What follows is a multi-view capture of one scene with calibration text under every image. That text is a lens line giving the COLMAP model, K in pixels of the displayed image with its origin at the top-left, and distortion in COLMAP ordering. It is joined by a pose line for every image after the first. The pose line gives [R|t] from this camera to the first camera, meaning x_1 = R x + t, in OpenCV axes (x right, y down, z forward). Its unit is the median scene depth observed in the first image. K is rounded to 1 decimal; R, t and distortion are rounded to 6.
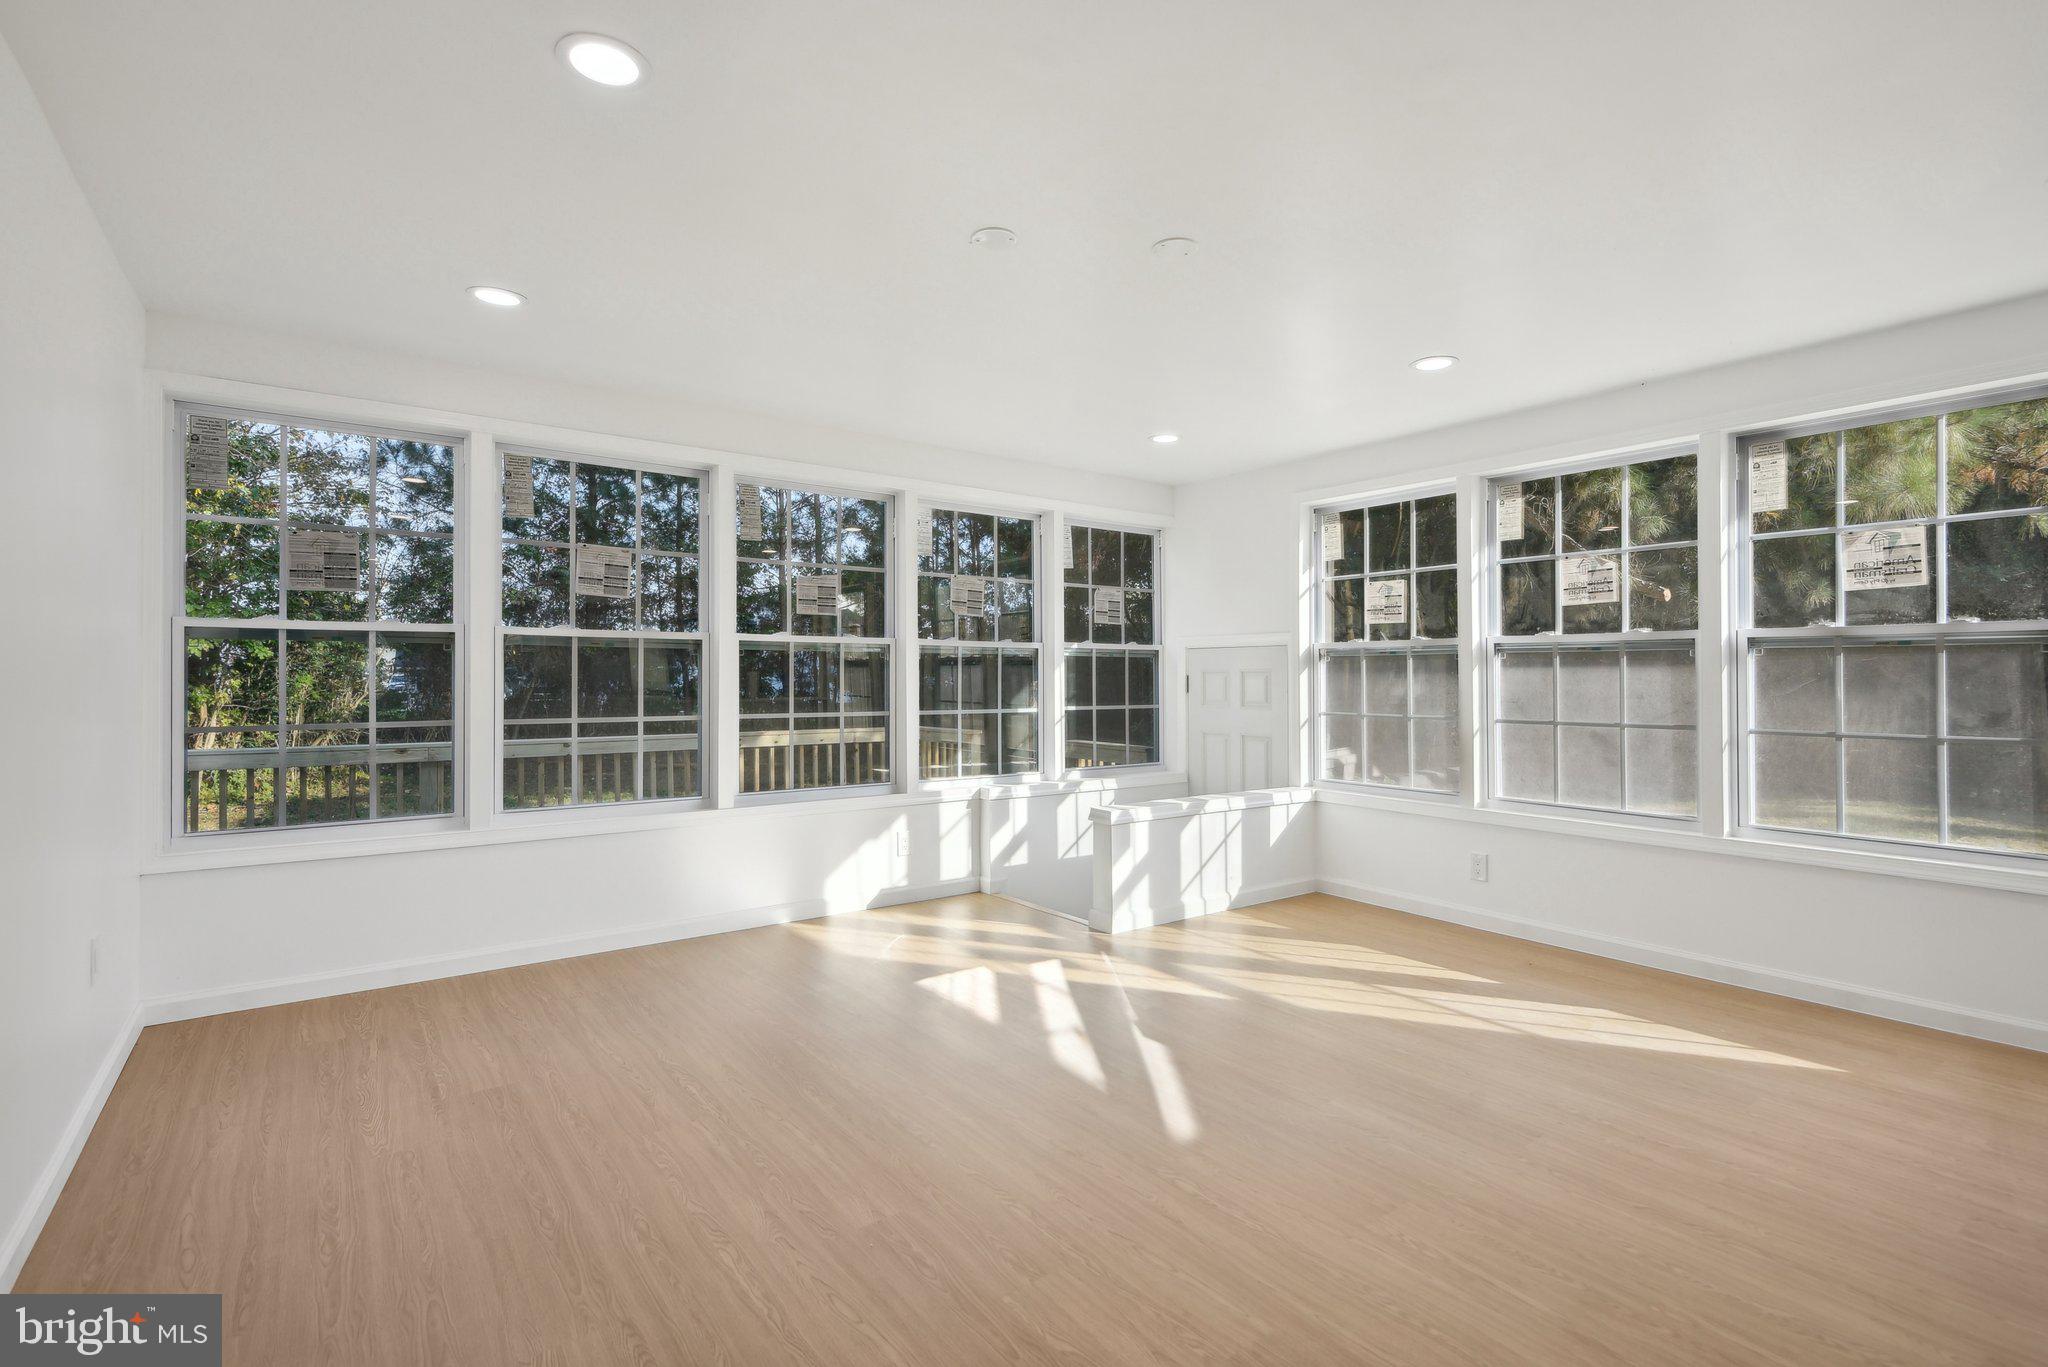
lens RADIAL K [[938.2, 0, 1018.1], [0, 938.2, 650.7], [0, 0, 1]] dist [0.002321, -0.005567]
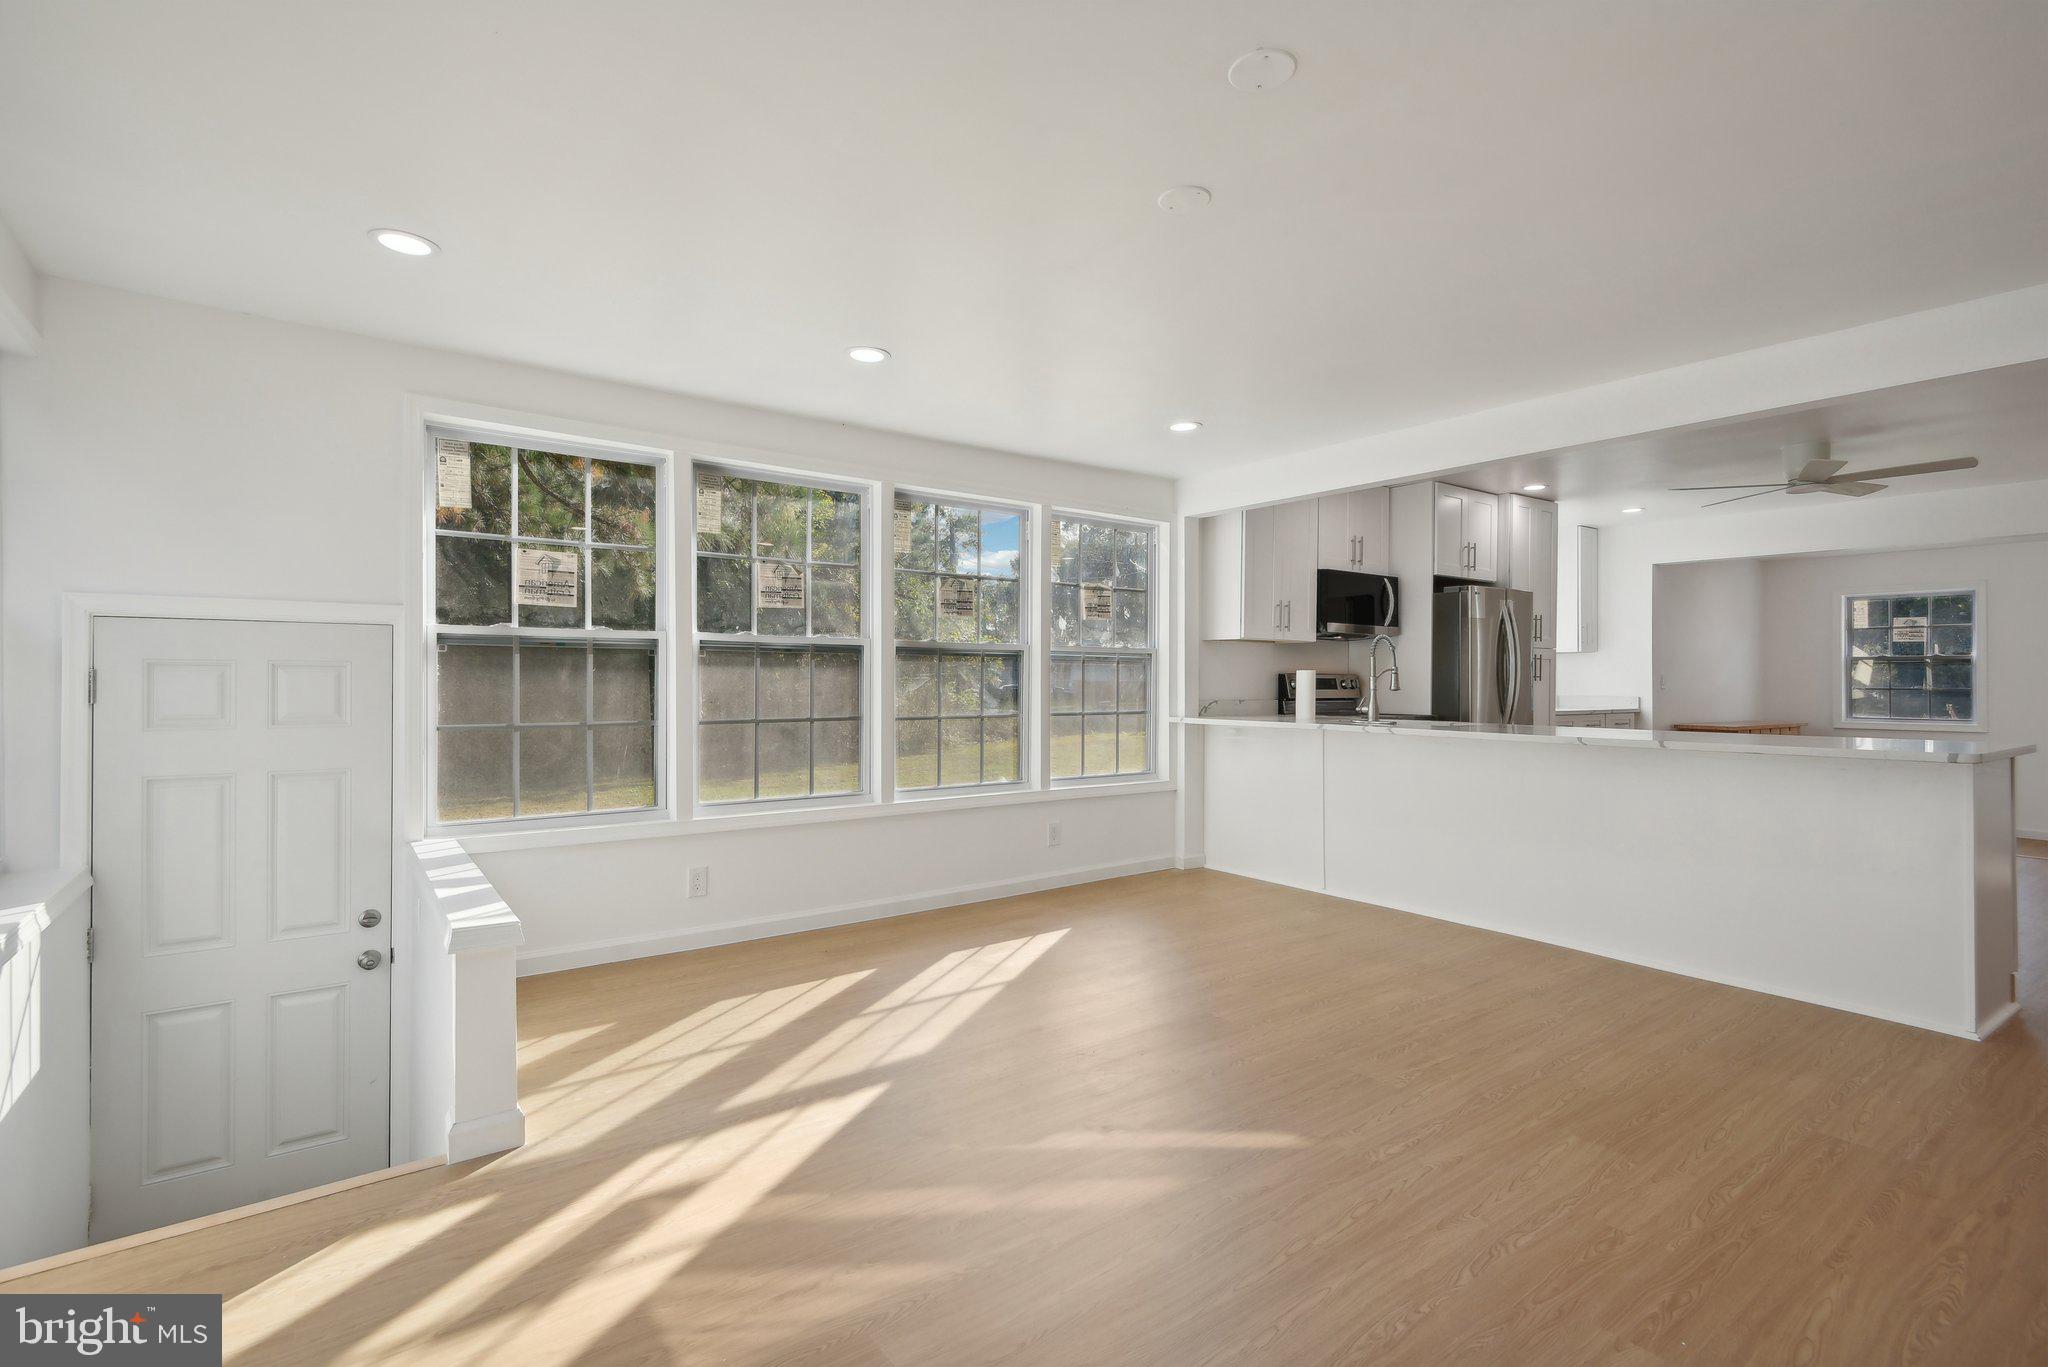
lens RADIAL K [[938.2, 0, 1021.2], [0, 938.2, 678.6], [0, 0, 1]] dist [0.002321, -0.005567]
pose [[-0.000223, -0.003030, 0.999995, -0.418563], [-0.034068, 0.999415, 0.003020, 0.016629], [-0.999419, -0.034067, -0.000326, 0.668587]]
